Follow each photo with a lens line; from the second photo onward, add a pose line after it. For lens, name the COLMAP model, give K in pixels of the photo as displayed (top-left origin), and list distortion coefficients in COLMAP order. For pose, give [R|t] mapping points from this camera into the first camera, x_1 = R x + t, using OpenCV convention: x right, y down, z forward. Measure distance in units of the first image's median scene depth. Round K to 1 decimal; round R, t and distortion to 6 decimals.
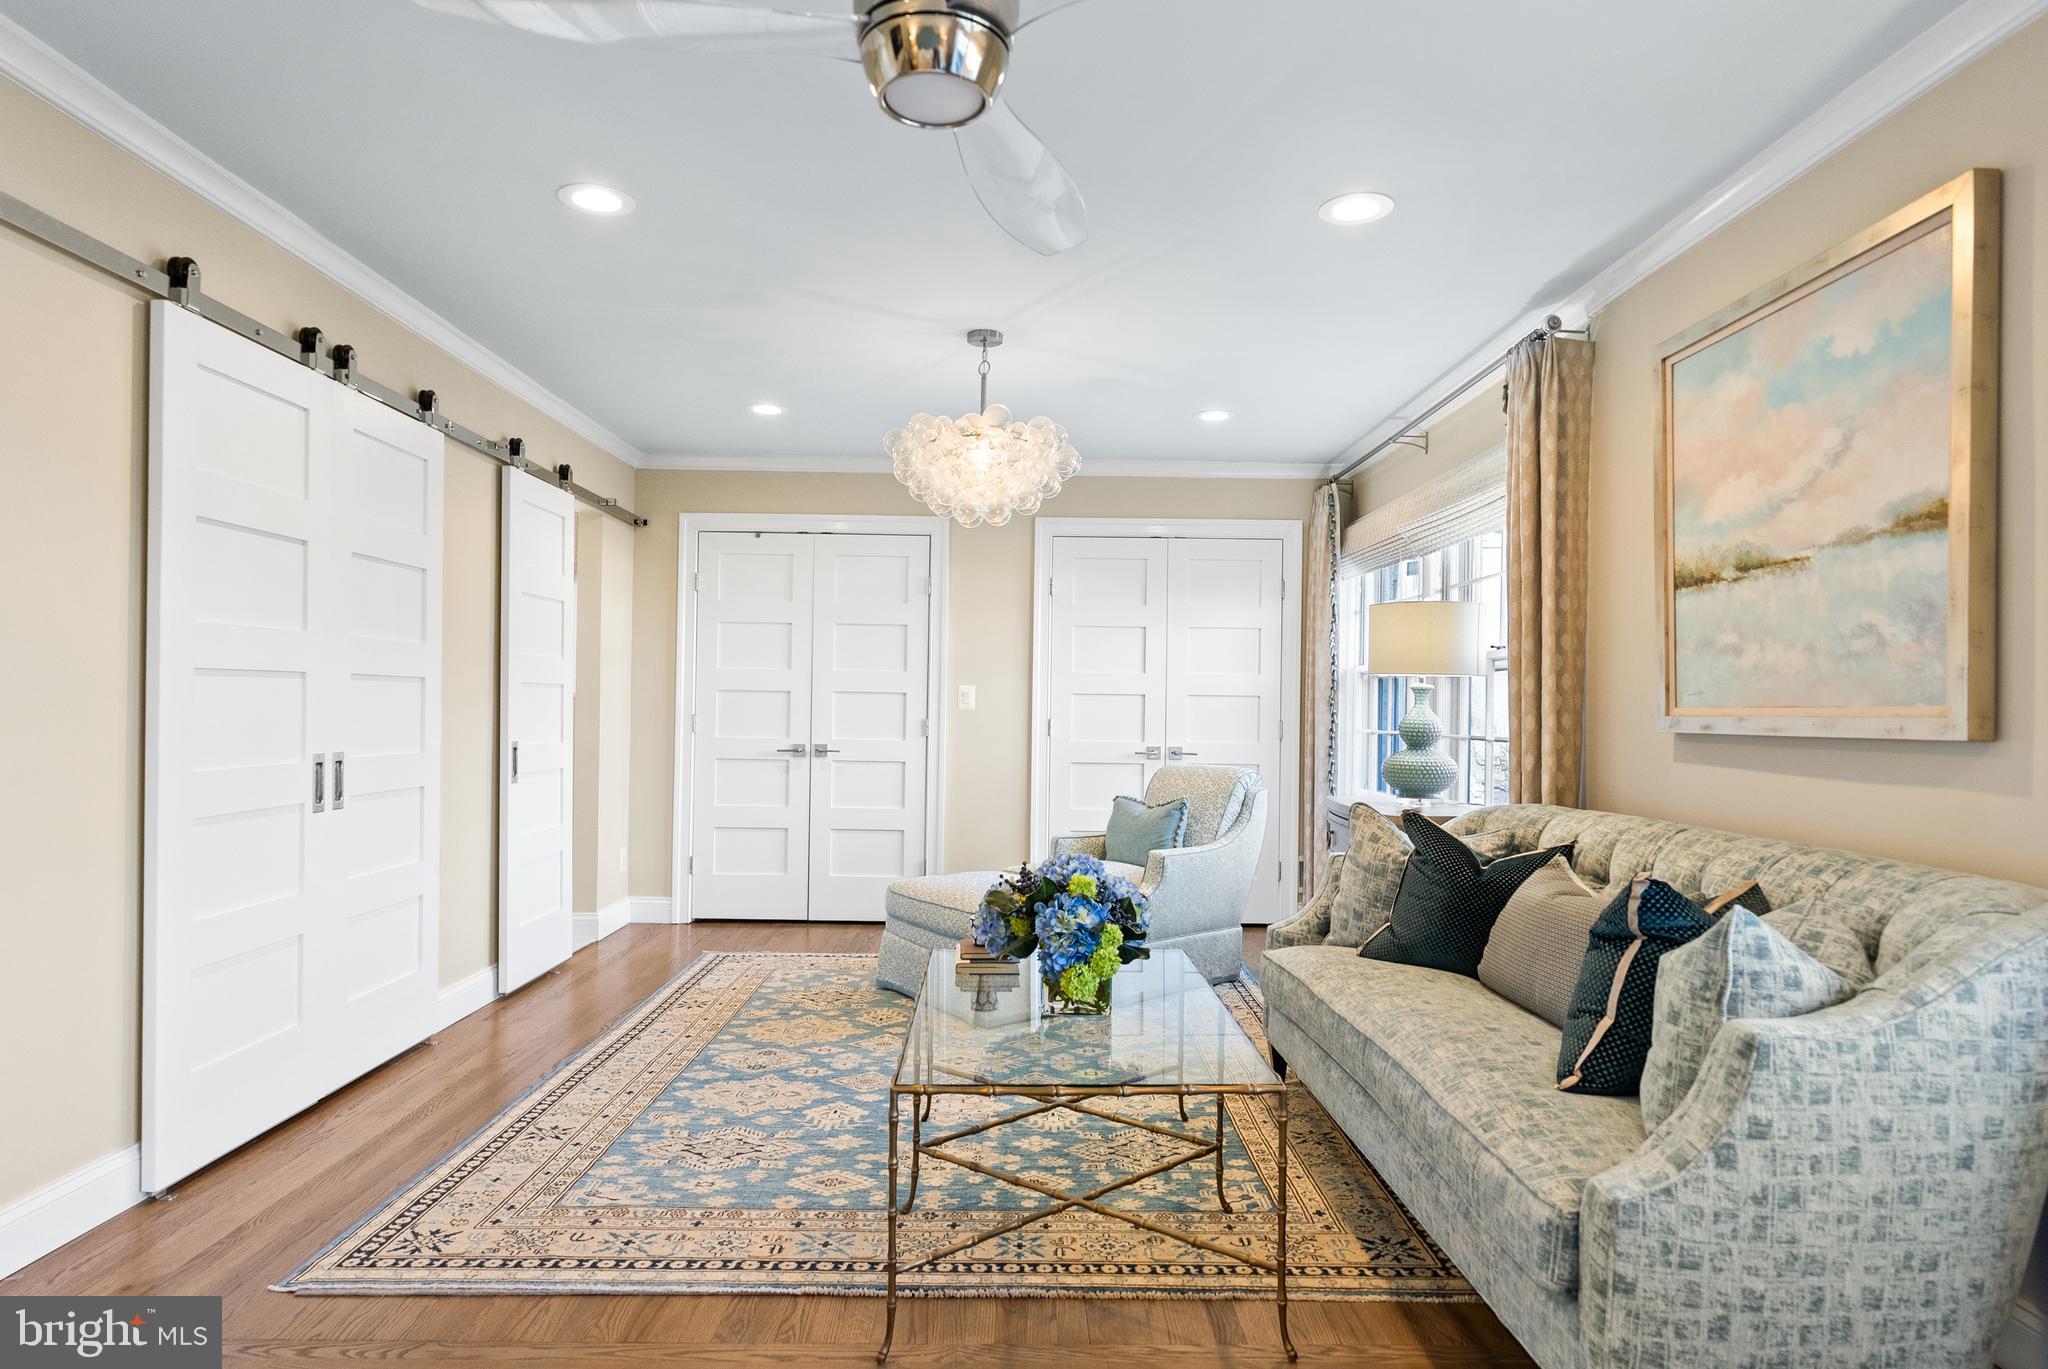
lens RADIAL K [[1166.8, 0, 1026.8], [0, 1166.8, 692.1], [0, 0, 1]] dist [0.000468, -0.000121]
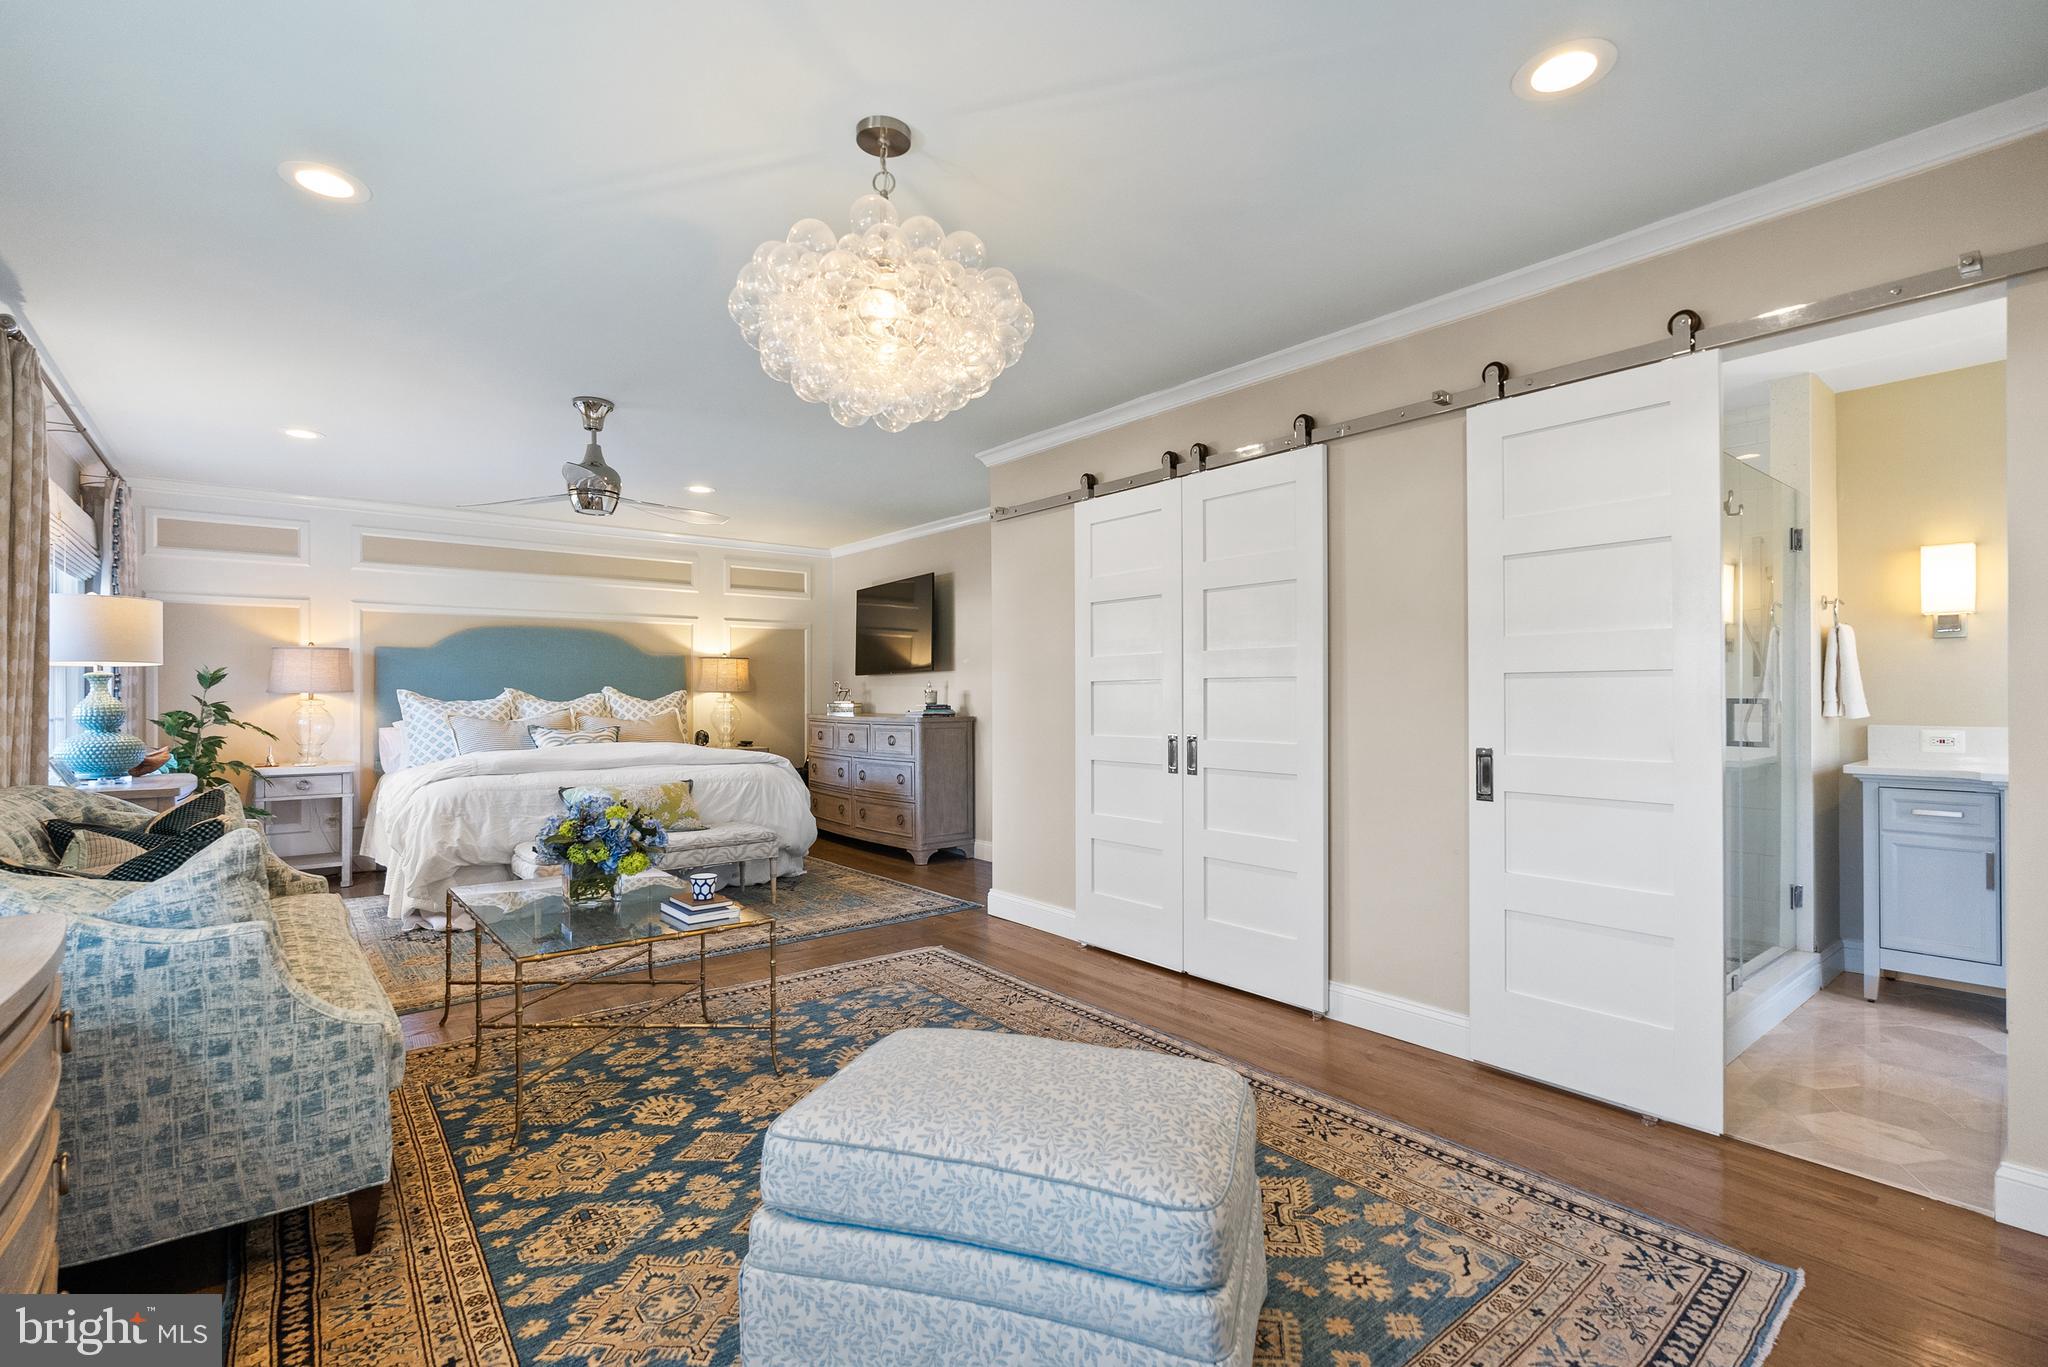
lens RADIAL K [[930.1, 0, 1026.5], [0, 930.1, 692.3], [0, 0, 1]] dist [0.000093, -0.000051]
pose [[-0.784932, -0.012644, -0.619453, 0.299901], [-0.001003, 0.999816, -0.019136, 0.024219], [0.619582, -0.014399, -0.784800, 1.983966]]
